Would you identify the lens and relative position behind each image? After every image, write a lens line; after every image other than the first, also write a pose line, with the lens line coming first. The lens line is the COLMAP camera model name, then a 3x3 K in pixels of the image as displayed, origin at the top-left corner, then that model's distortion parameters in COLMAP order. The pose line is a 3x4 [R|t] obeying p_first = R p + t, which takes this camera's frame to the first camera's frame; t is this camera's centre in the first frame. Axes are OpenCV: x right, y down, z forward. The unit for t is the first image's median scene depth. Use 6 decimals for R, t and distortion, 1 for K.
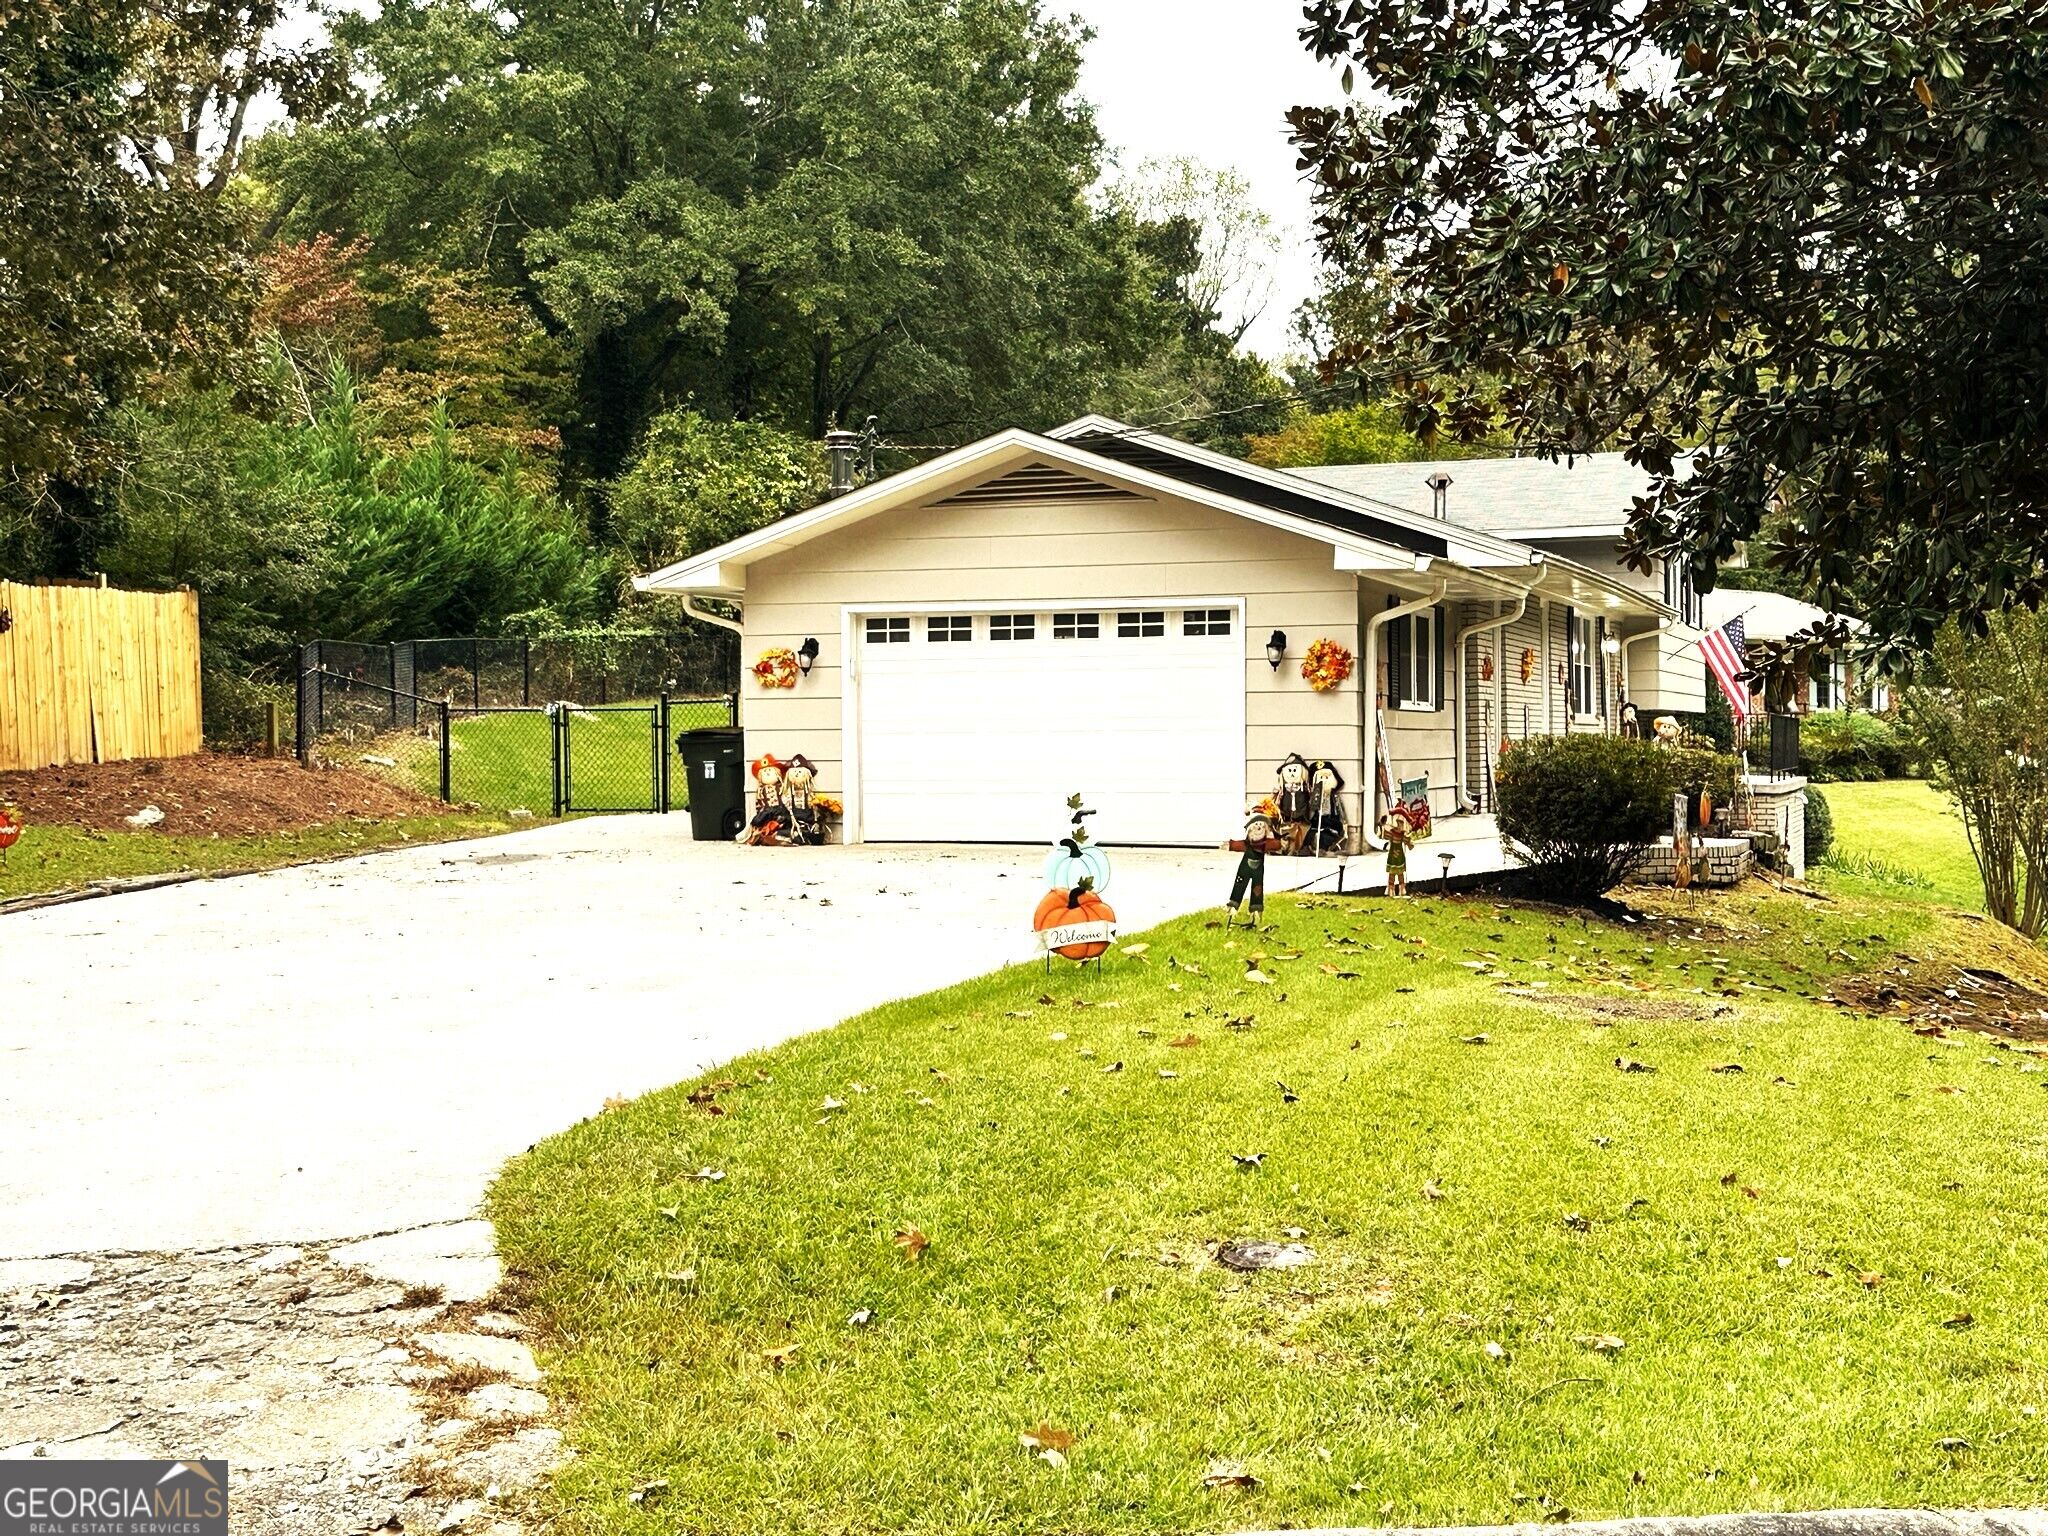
lens RADIAL K [[2613.6, 0, 1024.7], [0, 2613.6, 798.4], [0, 0, 1]] dist [0.161076, -0.430299]
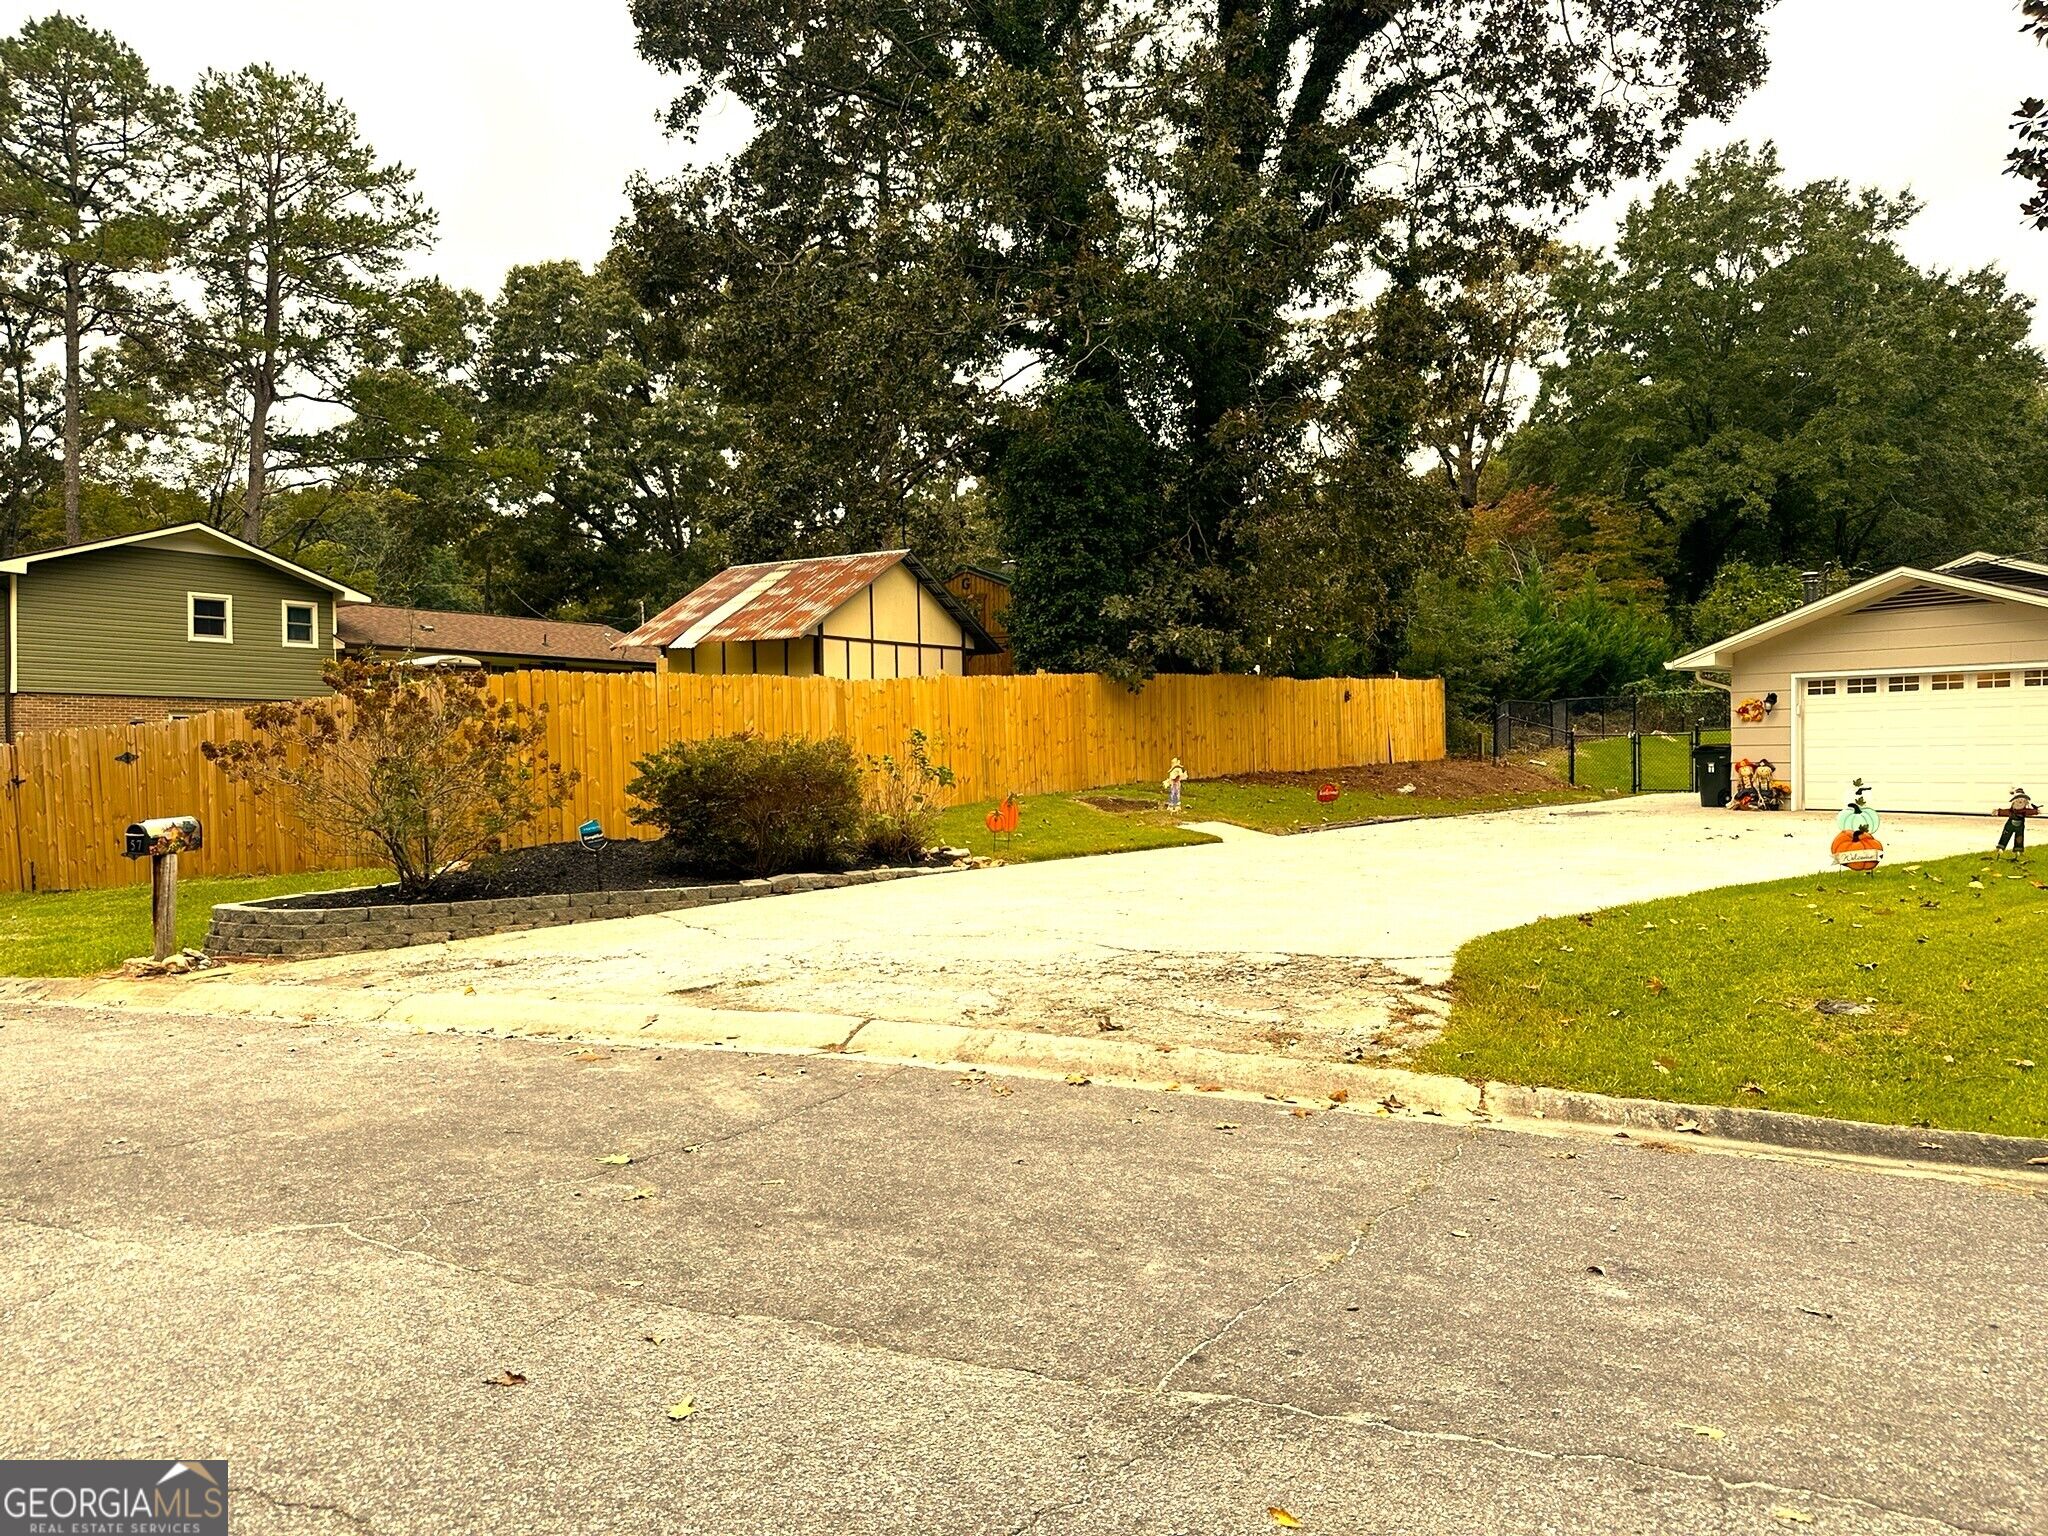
lens RADIAL K [[1781.9, 0, 1024.0], [0, 1781.9, 768.0], [0, 0, 1]] dist [0.000094, -0.104709]
pose [[0.796492, 0.001523, -0.604647, 0.234227], [-0.012884, 0.999813, -0.014454, 0.012640], [0.604511, 0.019303, 0.796363, -0.248038]]
